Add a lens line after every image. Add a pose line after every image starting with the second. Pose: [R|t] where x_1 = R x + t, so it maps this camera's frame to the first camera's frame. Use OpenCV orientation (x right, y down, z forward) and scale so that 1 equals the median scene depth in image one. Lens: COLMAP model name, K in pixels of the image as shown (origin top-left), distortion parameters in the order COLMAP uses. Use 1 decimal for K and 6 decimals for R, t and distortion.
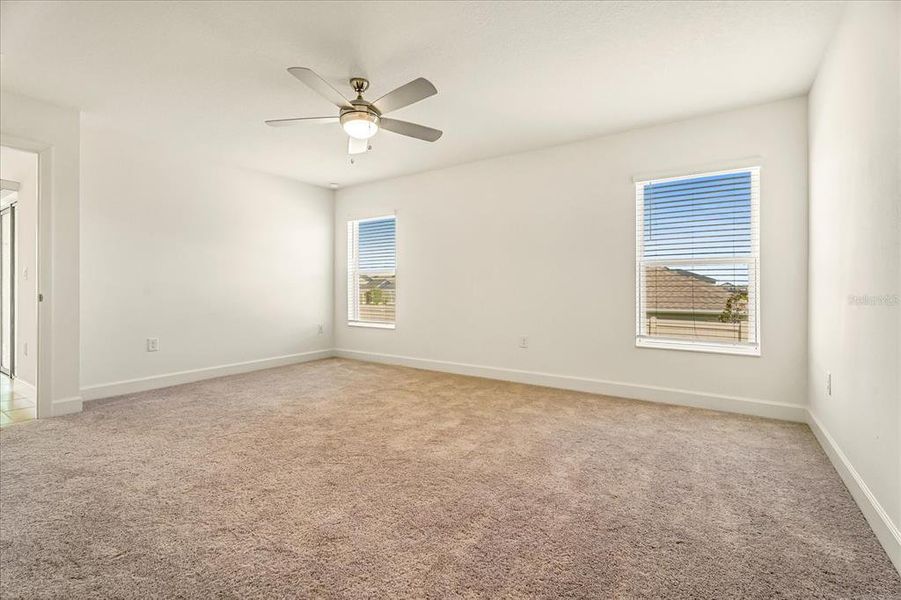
lens RADIAL K [[414.7, 0, 457.7], [0, 414.7, 297.7], [0, 0, 1]] dist [0.003956, -0.000129]
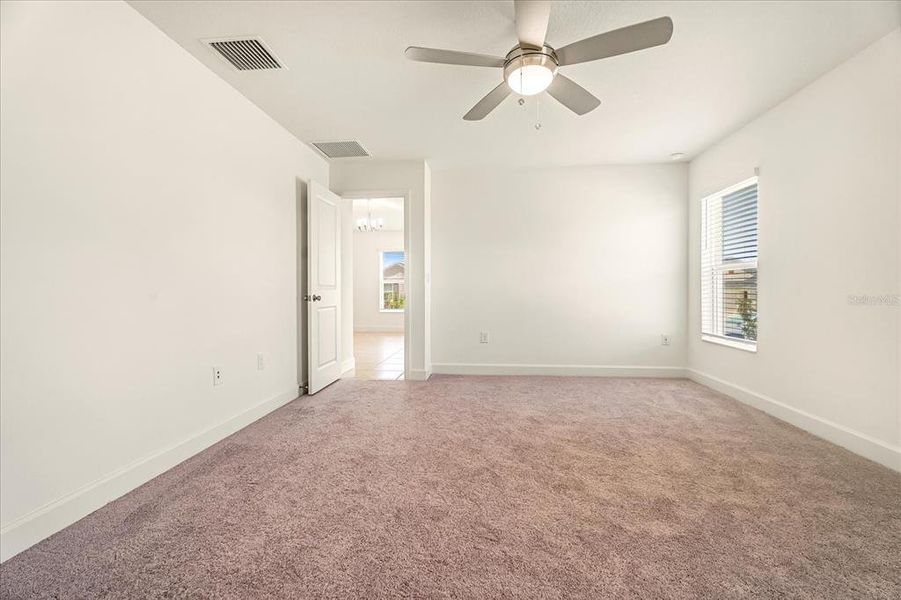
lens RADIAL K [[414.7, 0, 451.0], [0, 414.7, 296.6], [0, 0, 1]] dist [0.003956, -0.000129]
pose [[0.456696, 0.012090, -0.889540, 0.274765], [-0.019205, 0.999809, 0.003729, -0.006419], [0.889415, 0.015381, 0.456841, 0.373044]]
